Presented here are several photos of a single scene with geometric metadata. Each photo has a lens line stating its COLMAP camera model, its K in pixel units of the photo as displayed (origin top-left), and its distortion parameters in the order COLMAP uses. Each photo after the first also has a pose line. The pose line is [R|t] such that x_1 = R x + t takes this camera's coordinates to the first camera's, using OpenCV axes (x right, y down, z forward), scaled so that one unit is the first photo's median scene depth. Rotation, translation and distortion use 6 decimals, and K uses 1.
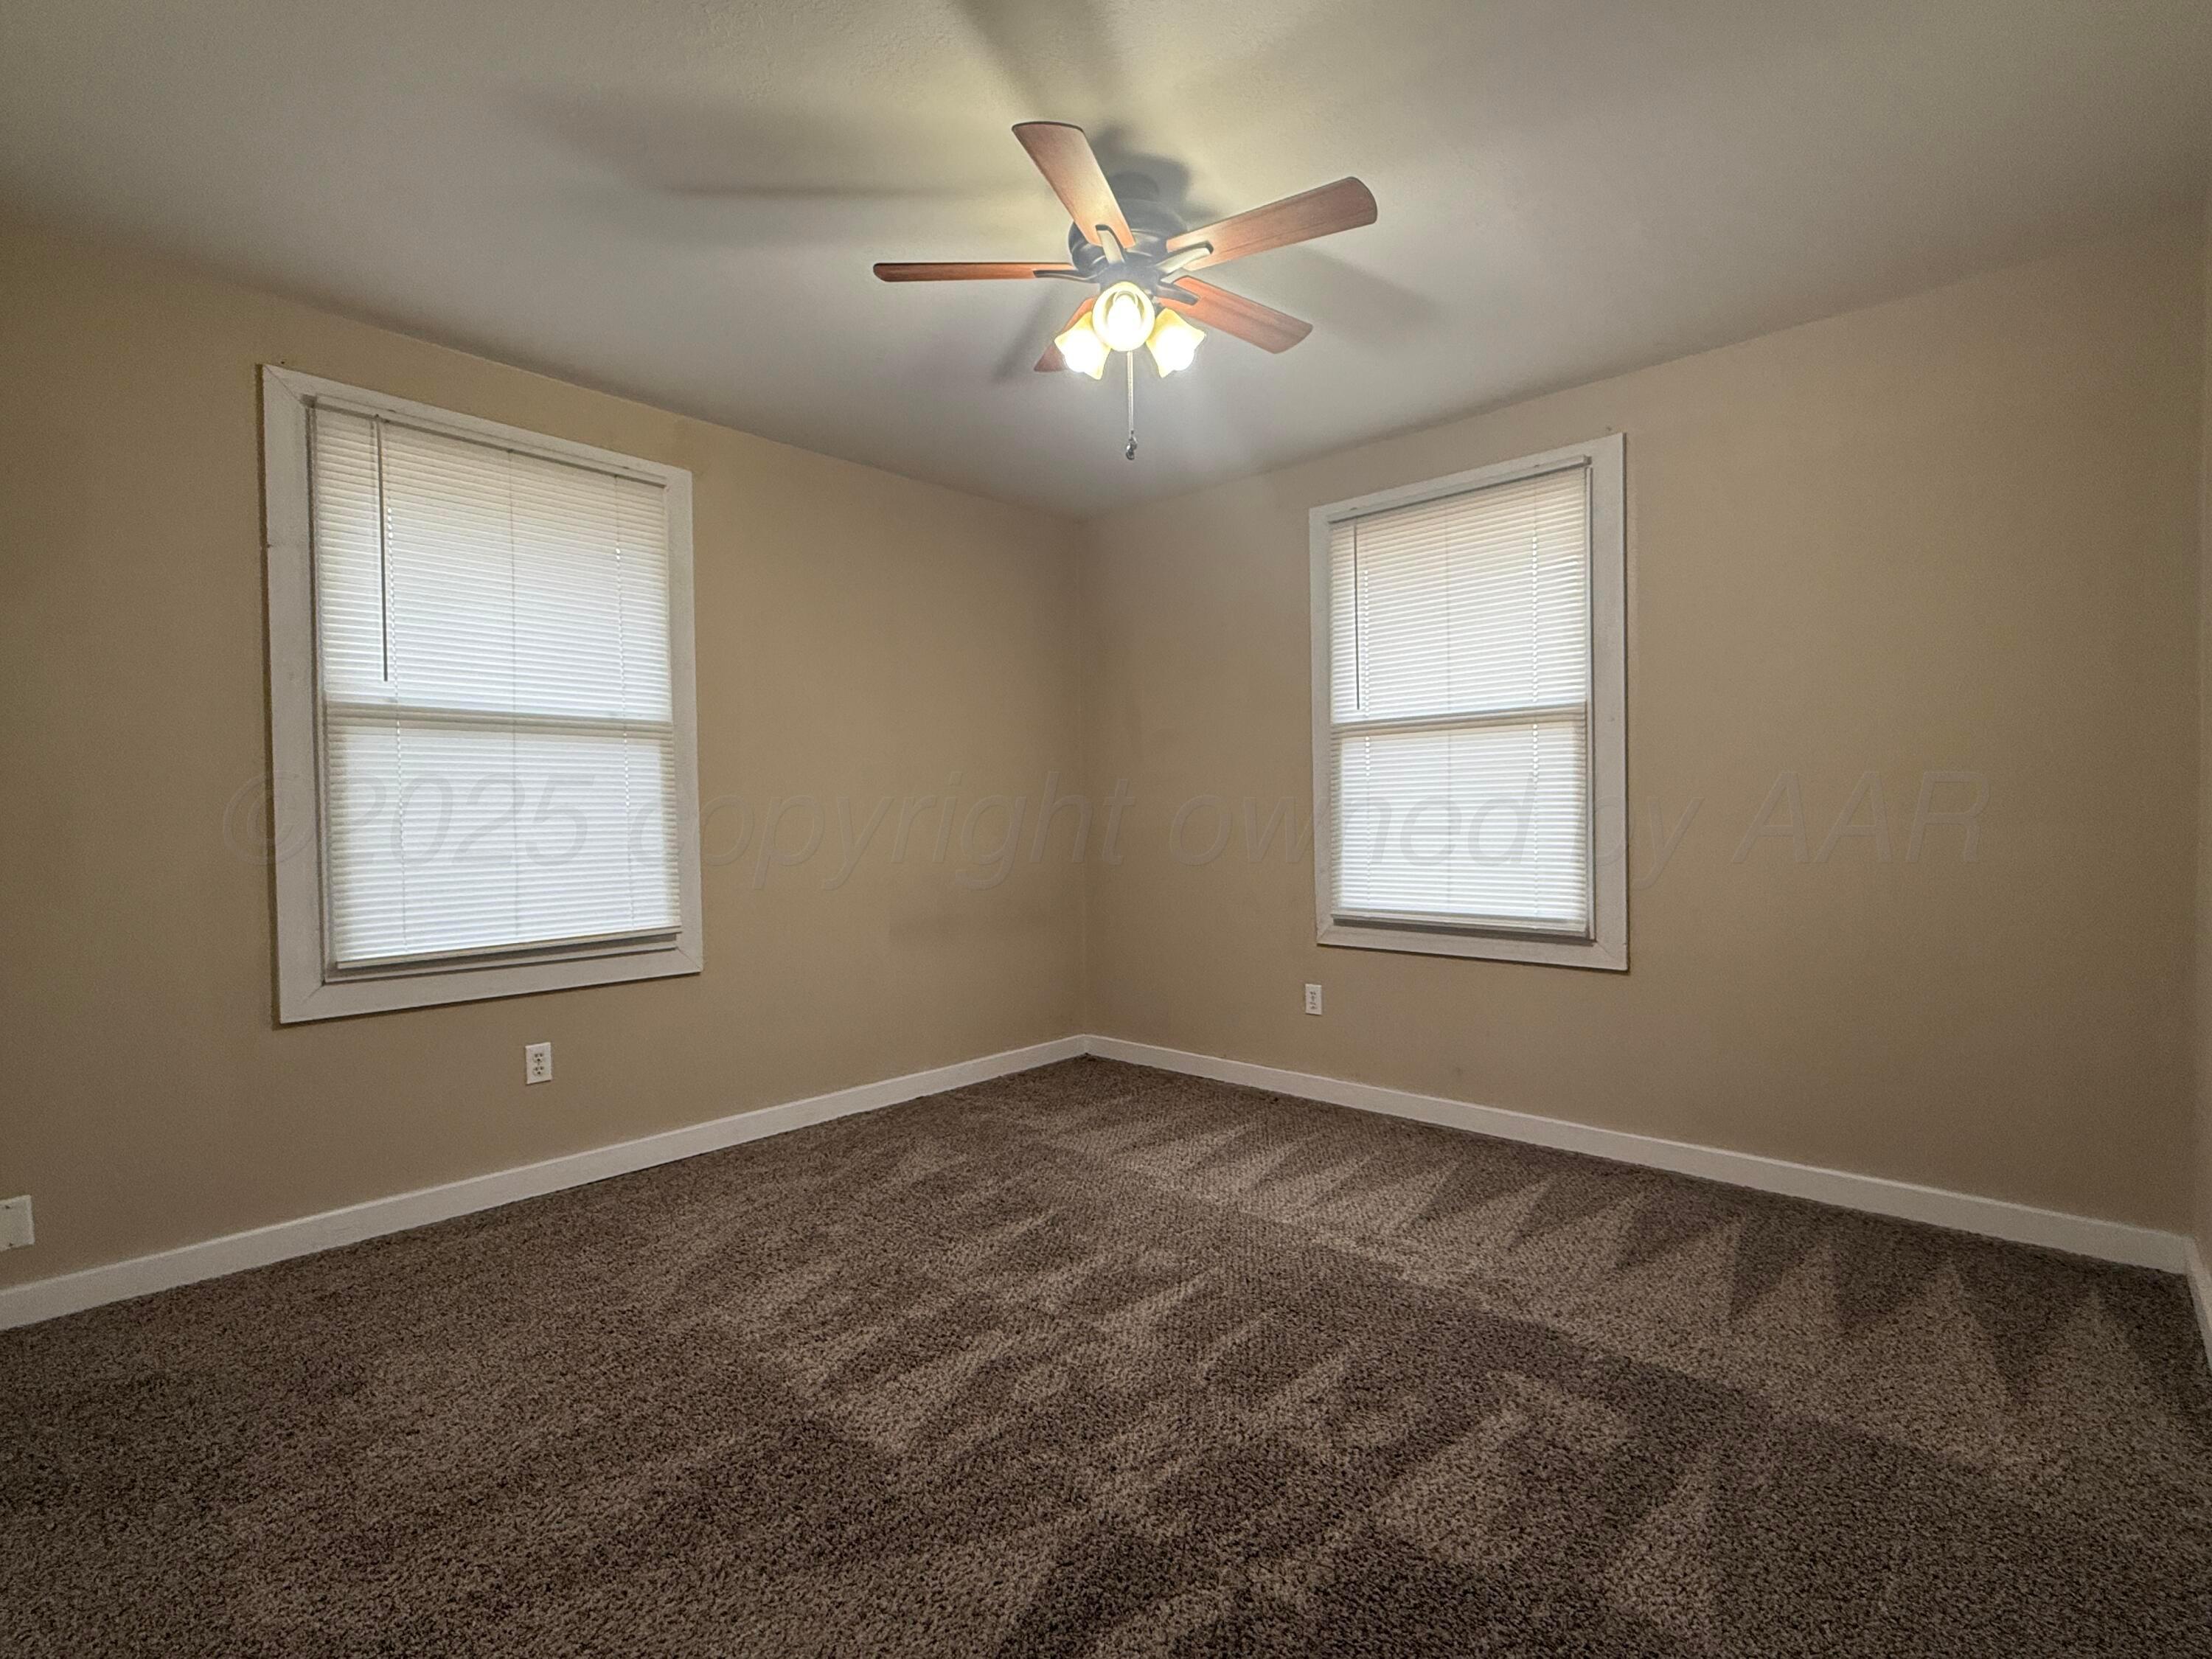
lens RADIAL K [[1033.0, 0, 1112.4], [0, 1033.0, 832.5], [0, 0, 1]] dist [-0.000119, -0.000306]
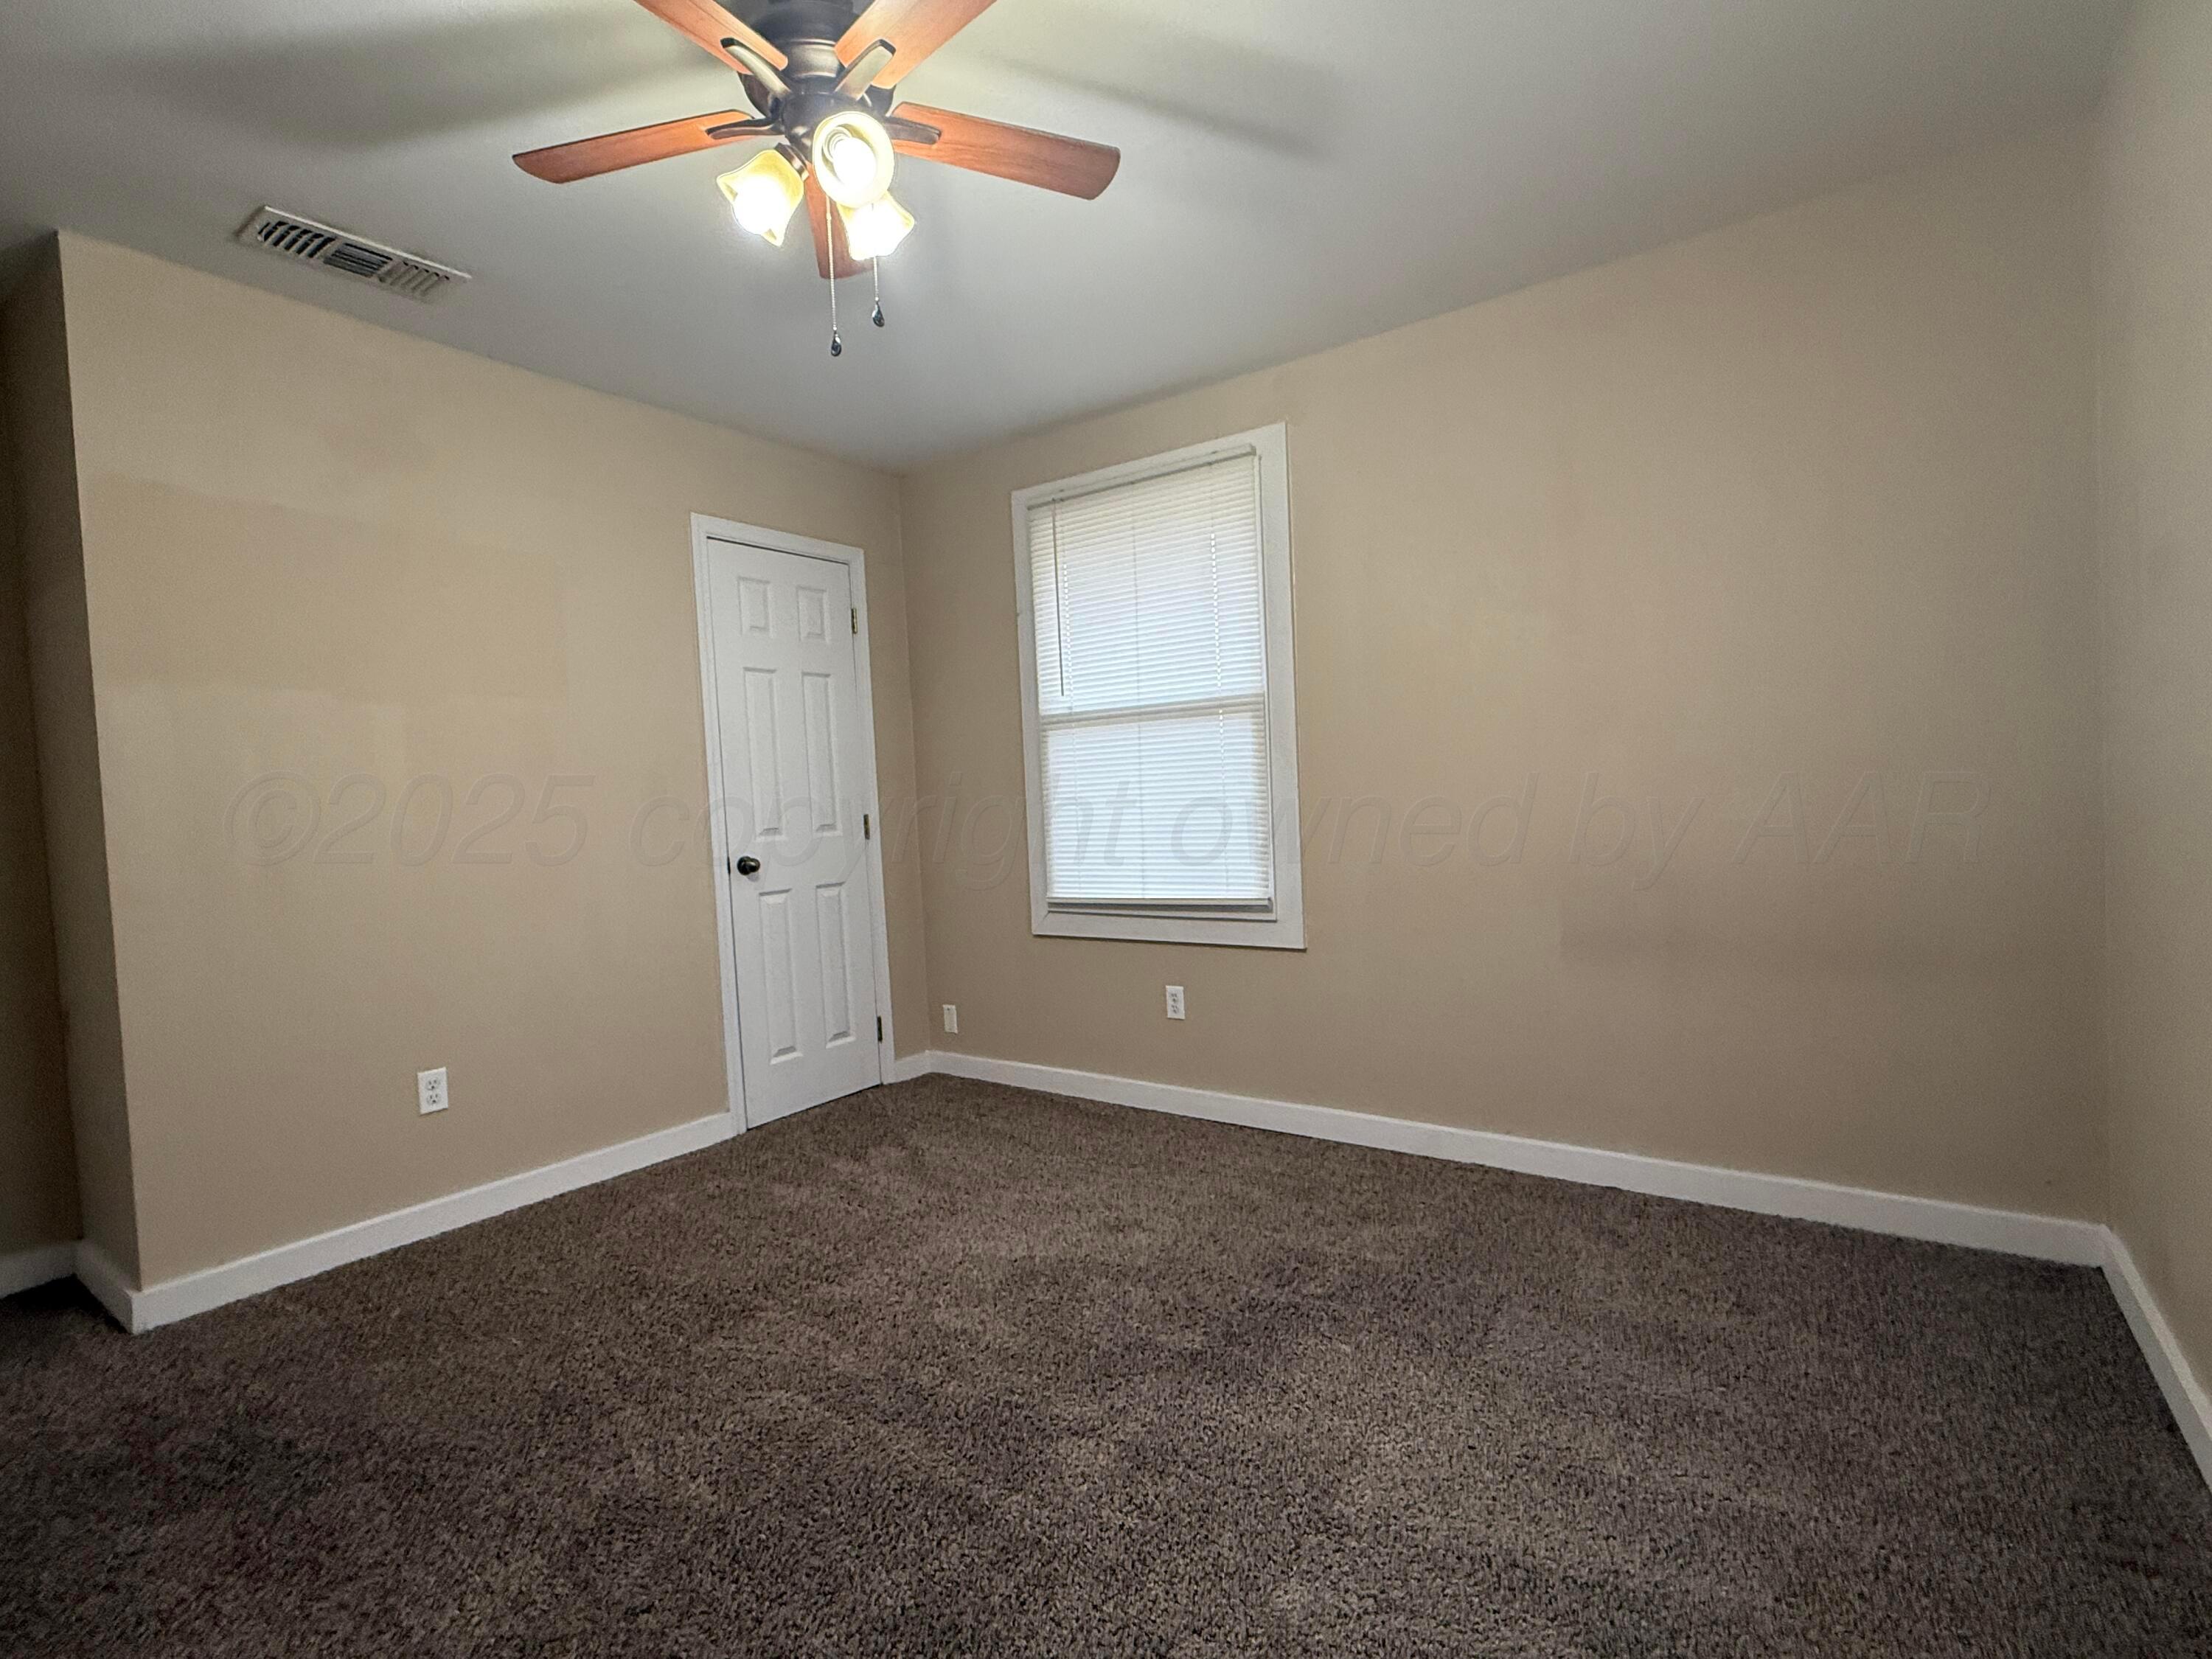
lens RADIAL K [[1033.0, 0, 1112.4], [0, 1033.0, 832.5], [0, 0, 1]] dist [-0.000119, -0.000306]
pose [[0.125717, 0.041053, -0.991216, 0.587170], [0.025194, 0.998689, 0.044558, -0.022017], [0.991746, -0.030575, 0.124518, 0.795814]]
